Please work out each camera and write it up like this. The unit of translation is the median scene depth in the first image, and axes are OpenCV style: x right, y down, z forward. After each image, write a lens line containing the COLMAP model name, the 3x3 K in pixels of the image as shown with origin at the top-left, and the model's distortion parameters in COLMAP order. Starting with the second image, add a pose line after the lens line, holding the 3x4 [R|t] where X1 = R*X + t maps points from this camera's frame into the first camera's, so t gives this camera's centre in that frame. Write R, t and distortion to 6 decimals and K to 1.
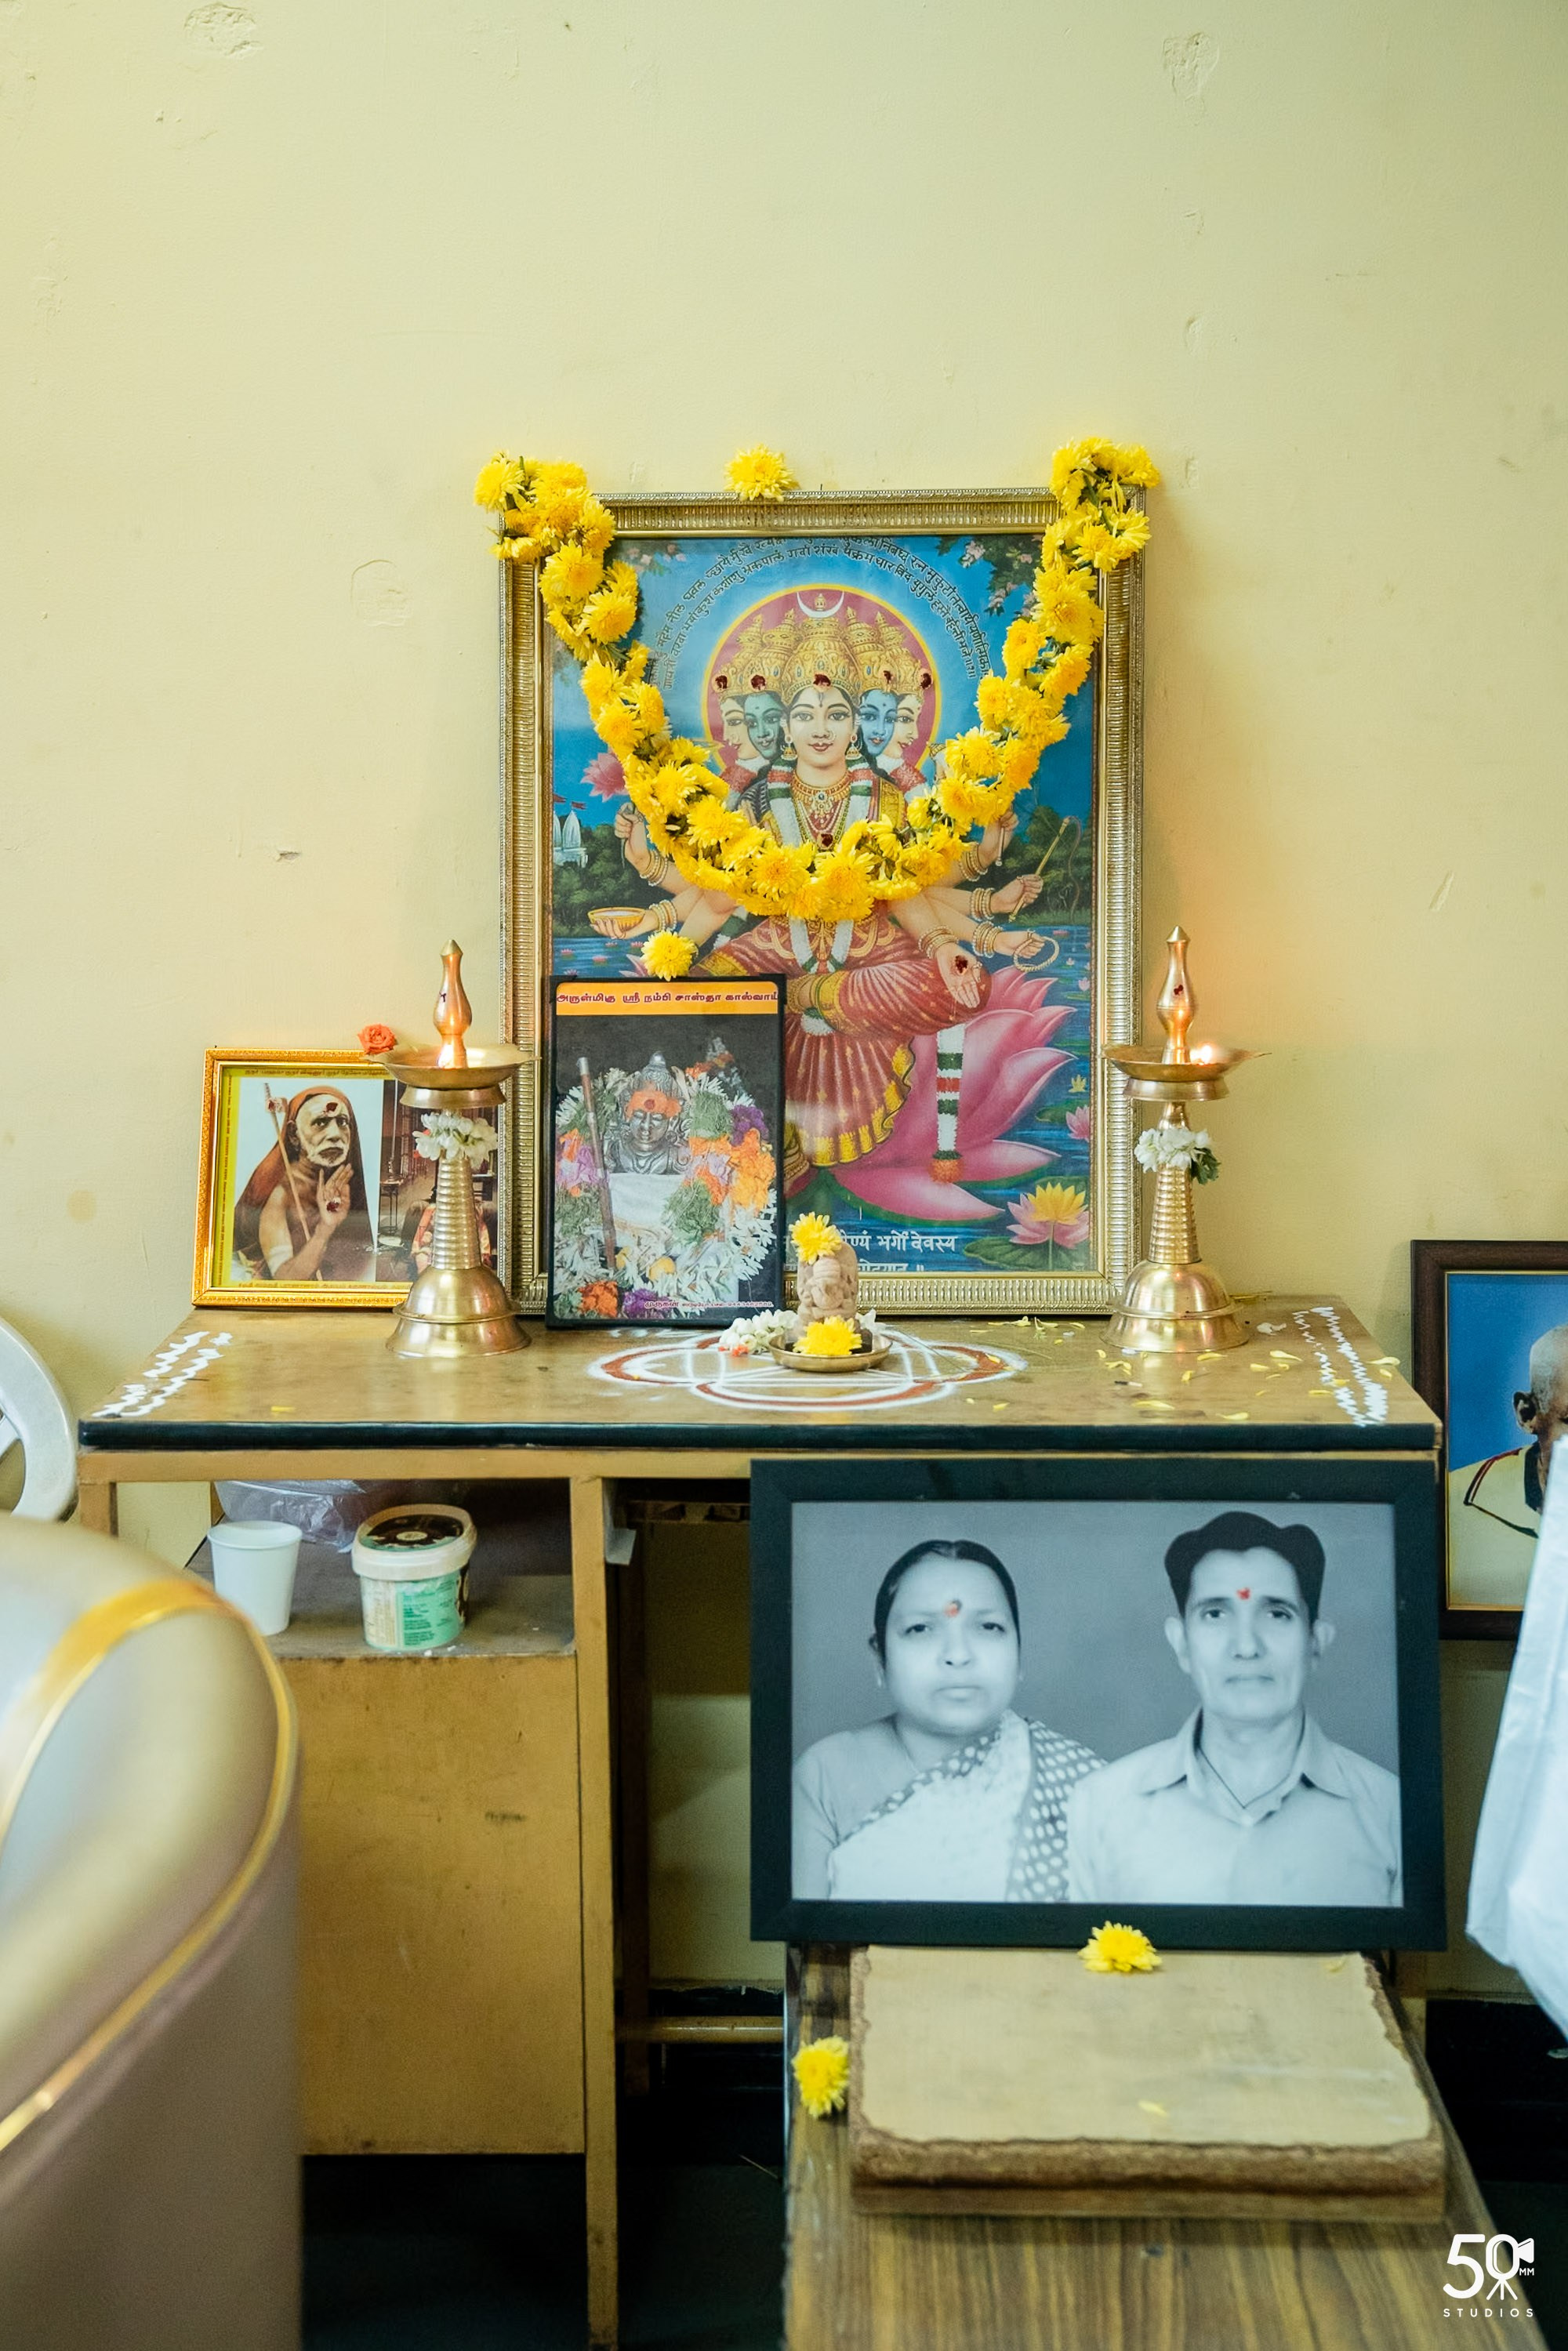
lens RADIAL K [[3227.4, 0, 784.0], [0, 3227.4, 1175.5], [0, 0, 1]] dist [0.124248, 0.008513]
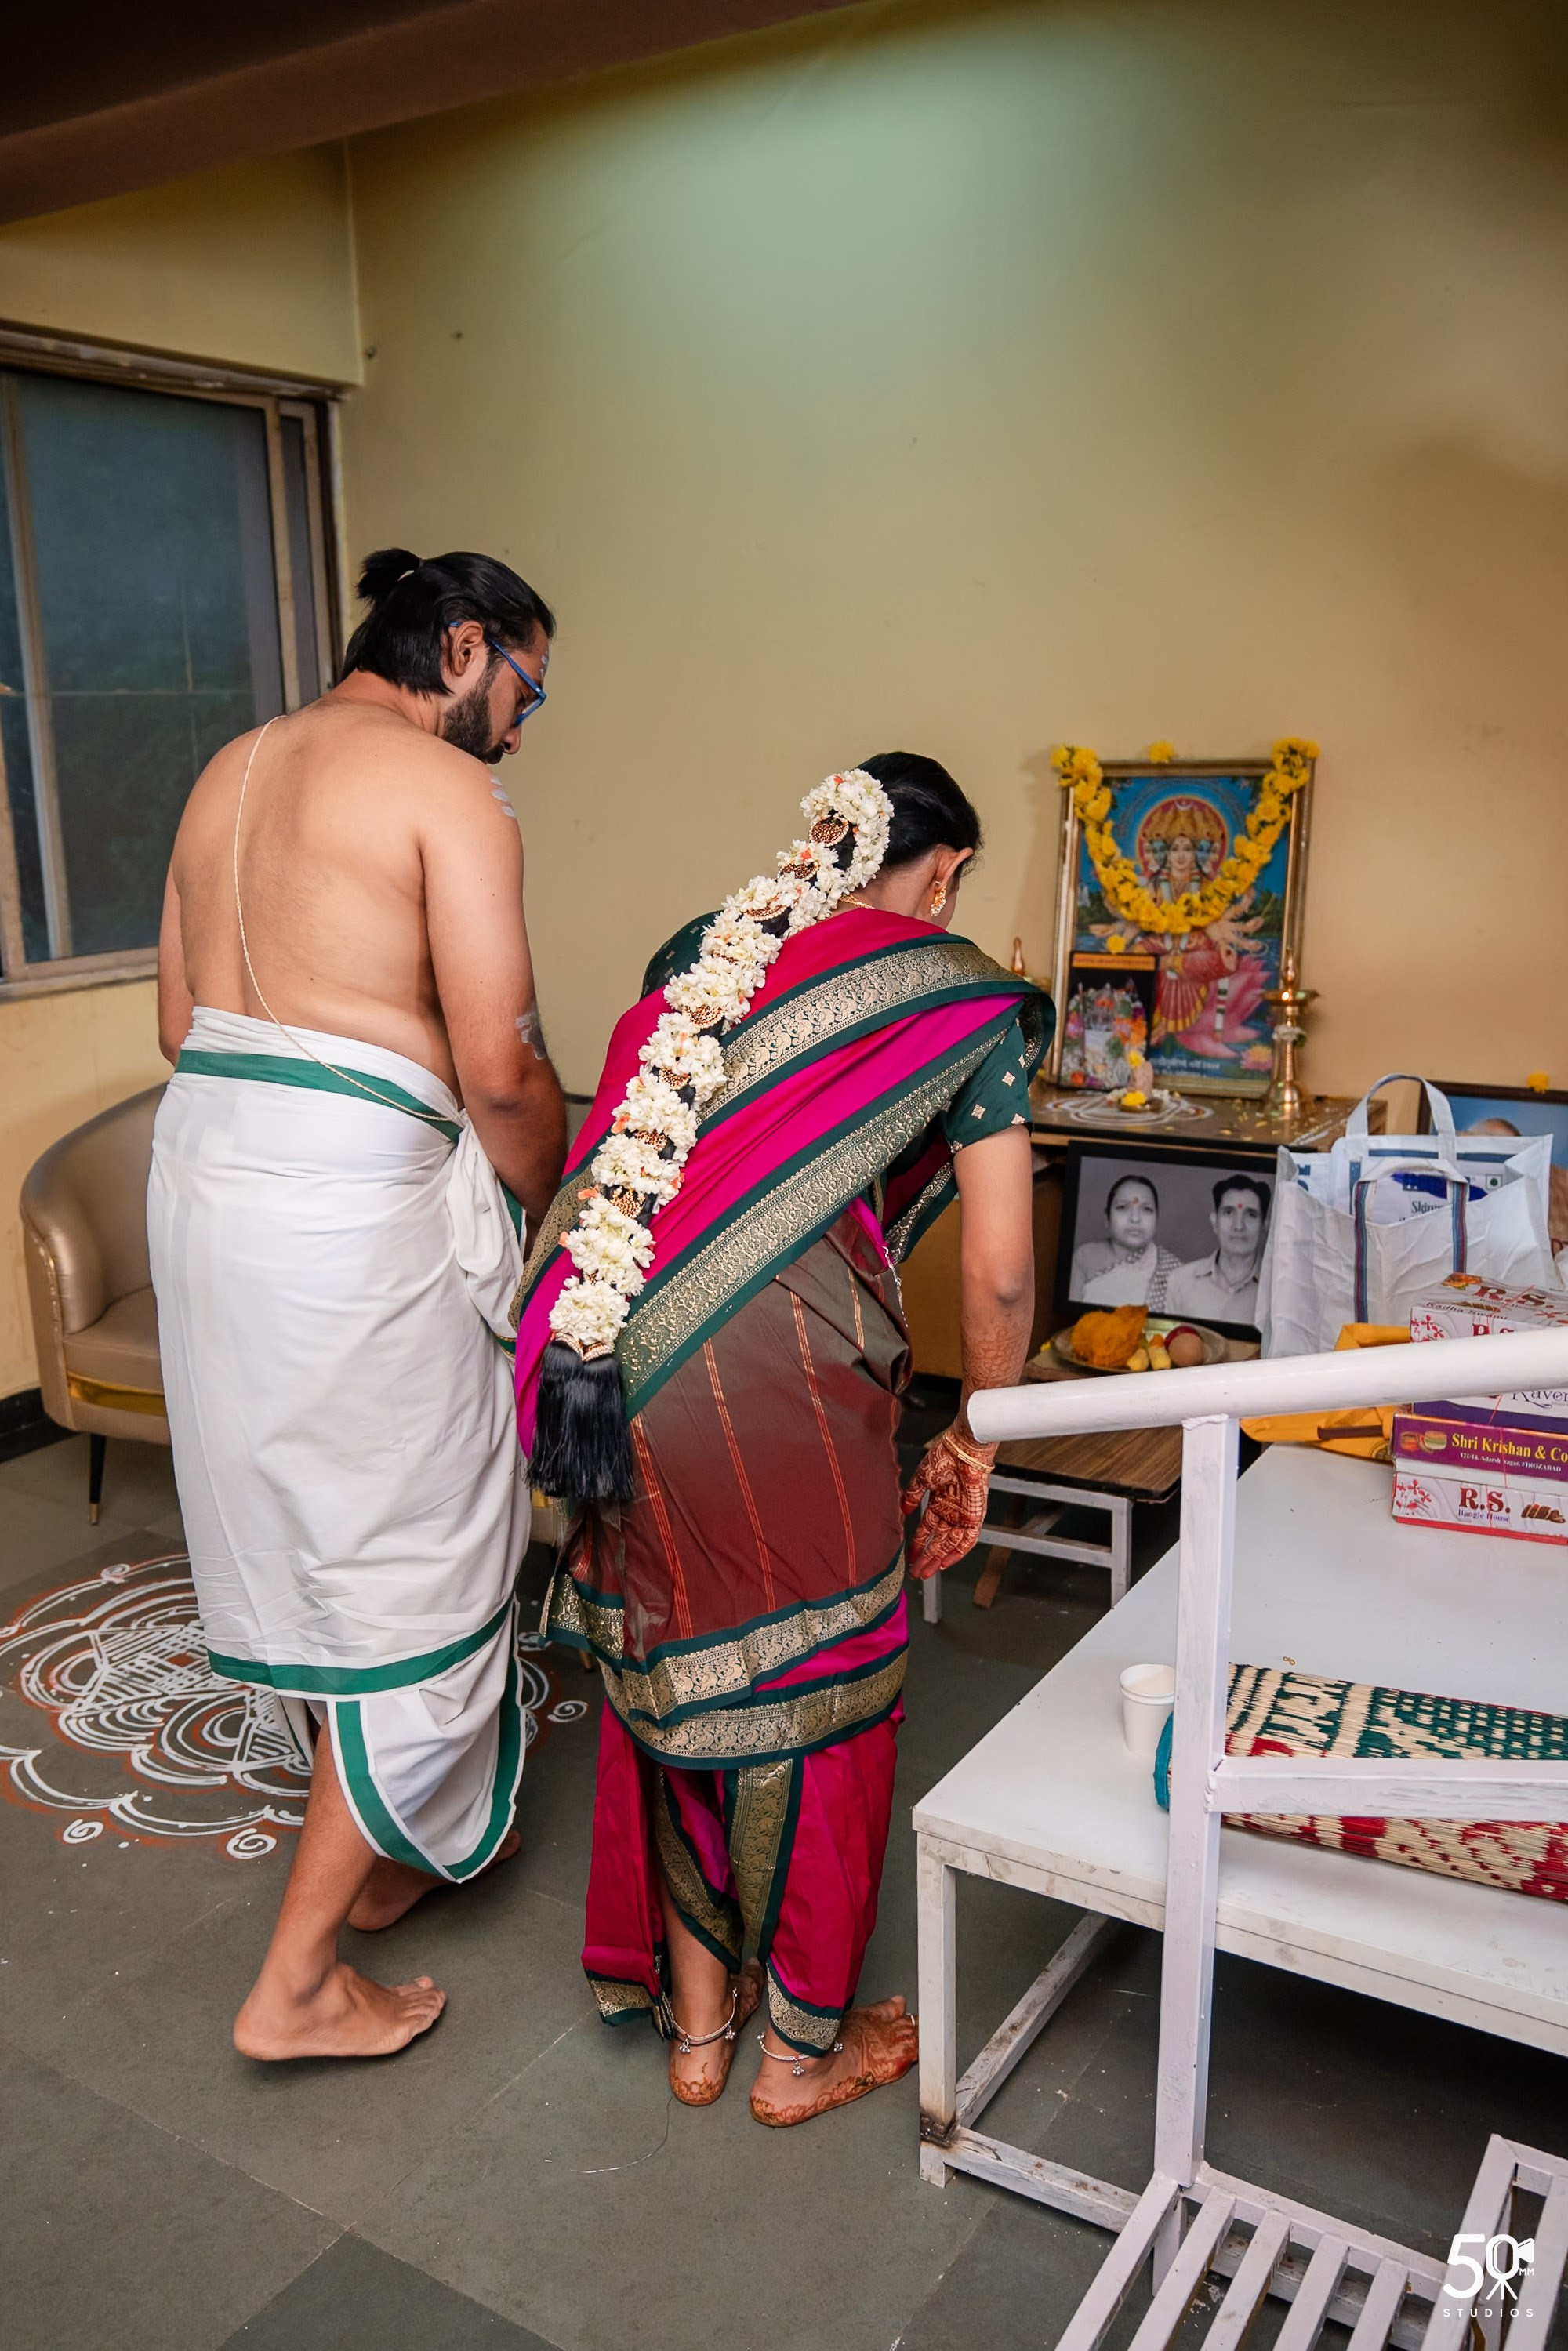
lens RADIAL K [[1901.1, 0, 784.0], [0, 1901.1, 1175.5], [0, 0, 1]] dist [-0.003966, -0.000945]
pose [[0.875148, 0.097595, -0.473910, 0.458742], [-0.056988, 0.993420, 0.099343, -0.021896], [0.480487, -0.059932, 0.874951, -0.429503]]
